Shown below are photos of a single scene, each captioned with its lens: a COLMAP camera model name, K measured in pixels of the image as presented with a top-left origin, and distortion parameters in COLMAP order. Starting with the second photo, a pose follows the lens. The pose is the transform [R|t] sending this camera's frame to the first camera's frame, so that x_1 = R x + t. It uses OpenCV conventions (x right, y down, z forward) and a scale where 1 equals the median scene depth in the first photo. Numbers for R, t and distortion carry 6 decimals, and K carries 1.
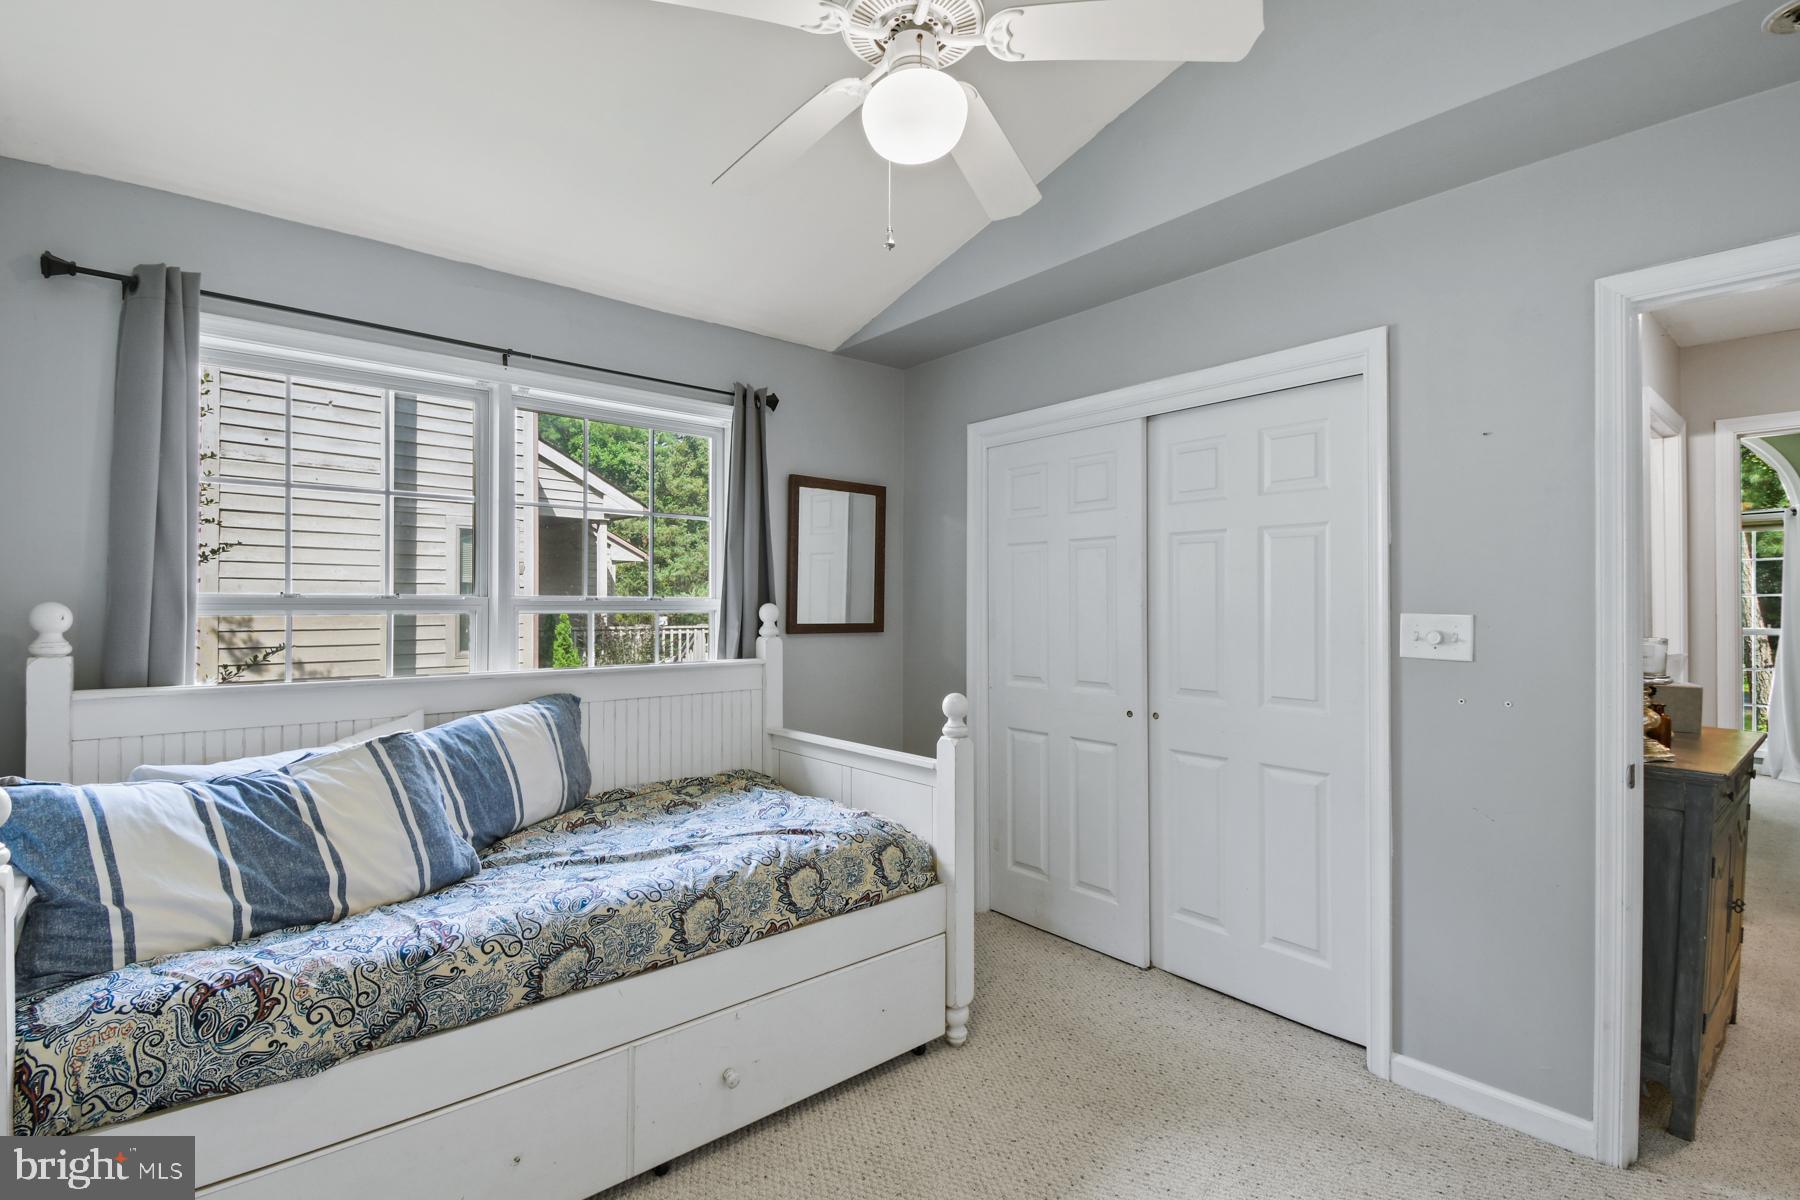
lens RADIAL K [[848.7, 0, 836.4], [0, 848.7, 590.1], [0, 0, 1]] dist [-0.006377, -0.000559]
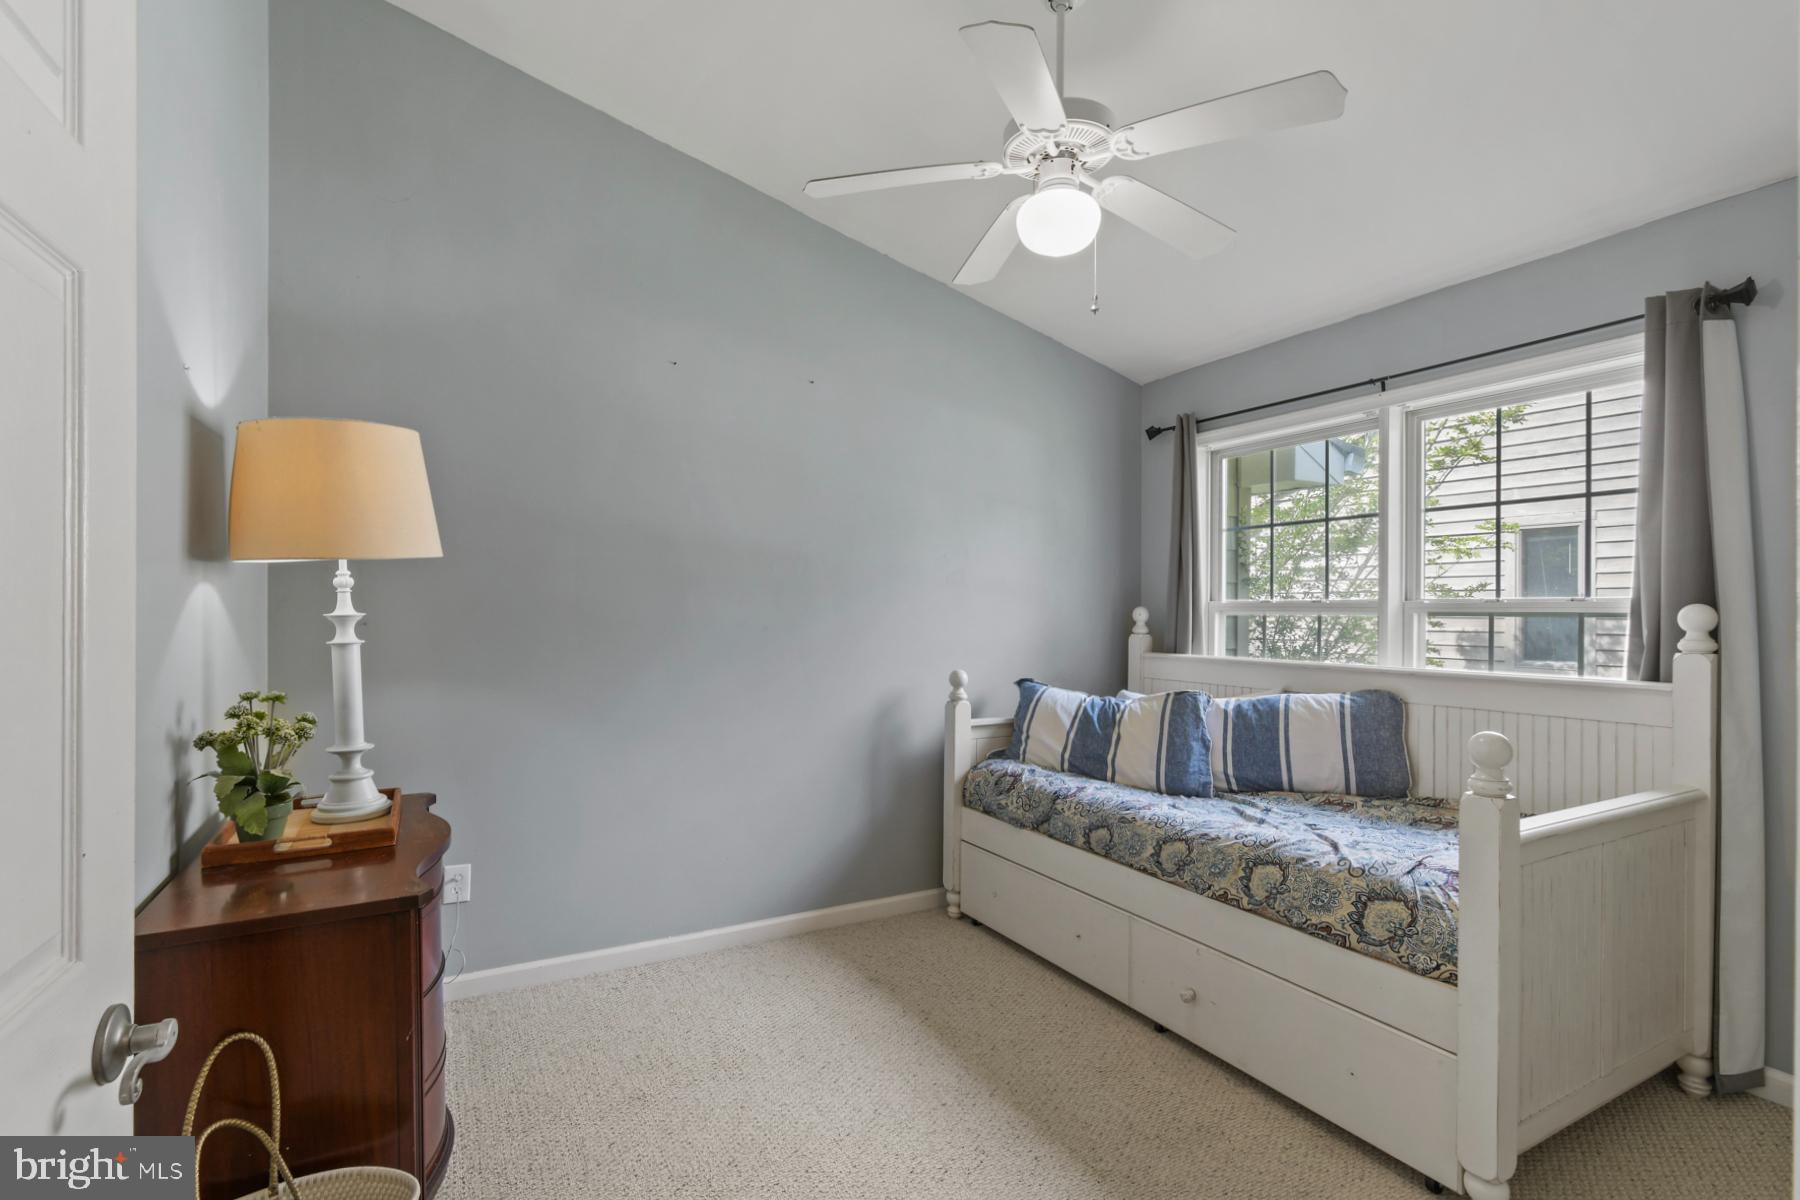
lens RADIAL K [[848.7, 0, 912.1], [0, 848.7, 604.0], [0, 0, 1]] dist [-0.006377, -0.000559]
pose [[-0.173477, -0.006312, -0.984818, 1.098724], [0.018027, 0.999792, -0.009583, 0.017154], [0.984673, -0.019416, -0.173327, 0.796511]]
